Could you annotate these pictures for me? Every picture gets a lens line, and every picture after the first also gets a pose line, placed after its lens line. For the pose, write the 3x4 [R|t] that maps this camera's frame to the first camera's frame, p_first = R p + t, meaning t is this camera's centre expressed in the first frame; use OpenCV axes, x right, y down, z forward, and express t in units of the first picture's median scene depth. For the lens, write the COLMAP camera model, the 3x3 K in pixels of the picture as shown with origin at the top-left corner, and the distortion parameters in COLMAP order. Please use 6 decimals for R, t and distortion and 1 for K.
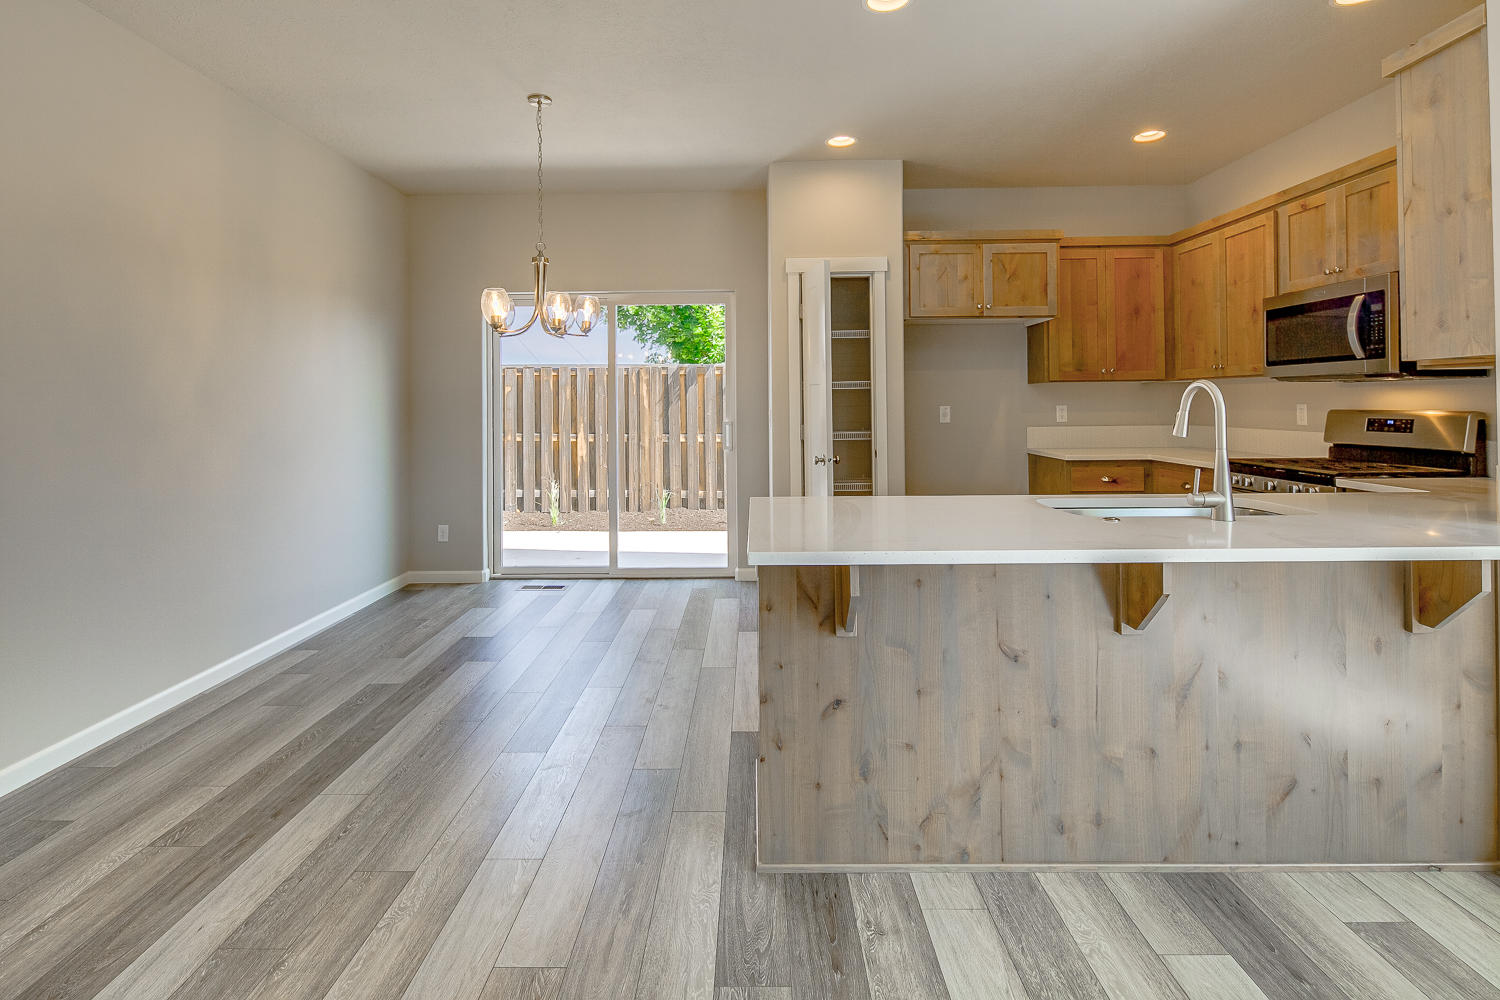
lens RADIAL K [[727.4, 0, 736.1], [0, 727.4, 394.4], [0, 0, 1]] dist [-0.001391, -0.000910]
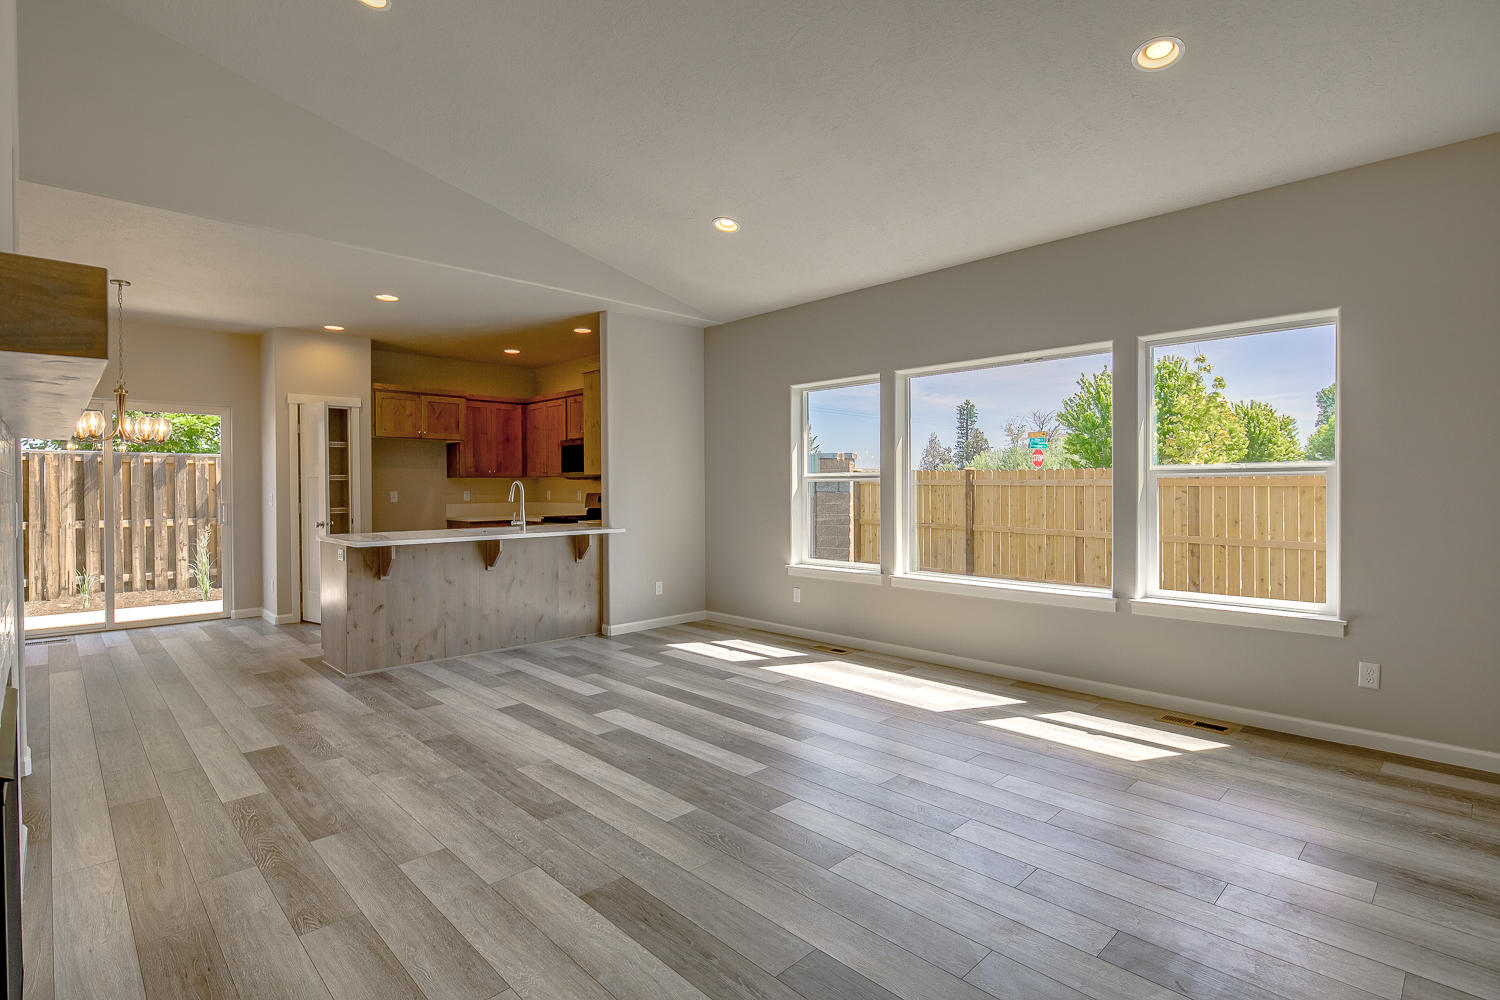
lens RADIAL K [[722.6, 0, 750.4], [0, 722.6, 493.0], [0, 0, 1]] dist [-0.000344, -0.000346]
pose [[0.698982, -0.000898, 0.715139, -0.335672], [-0.008938, 0.999910, 0.009991, -0.004158], [-0.715083, -0.013376, 0.698911, -0.741195]]
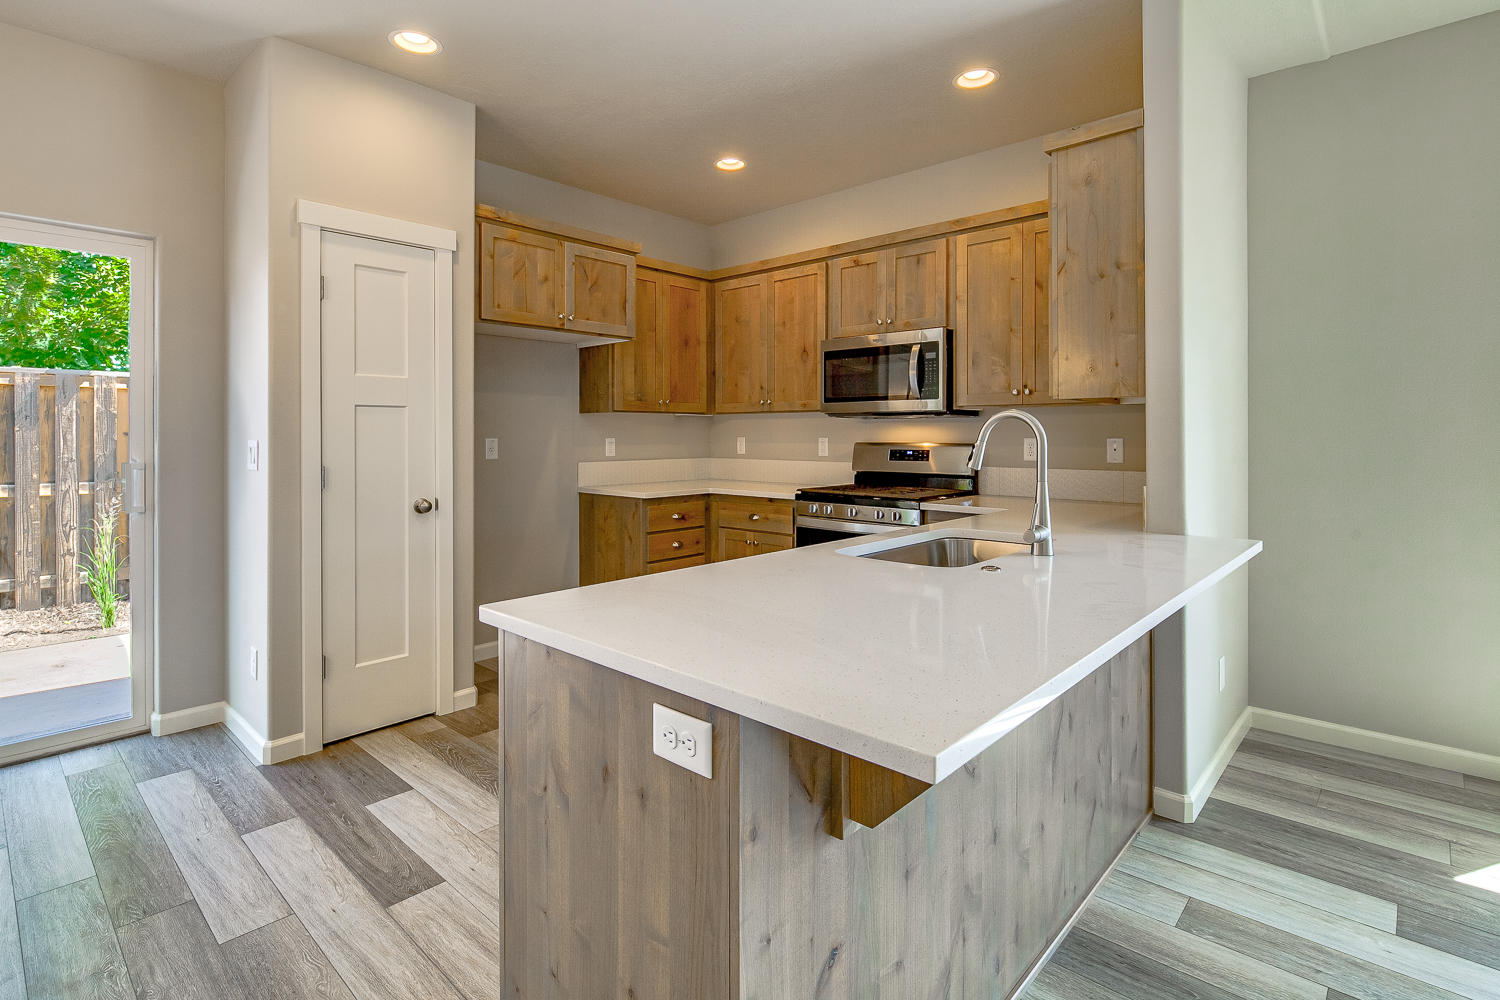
lens RADIAL K [[736.5, 0, 747.0], [0, 736.5, 435.9], [0, 0, 1]] dist [0.001857, 0.000104]
pose [[0.663645, 0.007851, 0.748007, -0.148788], [-0.014761, 0.999888, 0.002602, 0.008460], [-0.747902, -0.012768, 0.663686, 0.296549]]
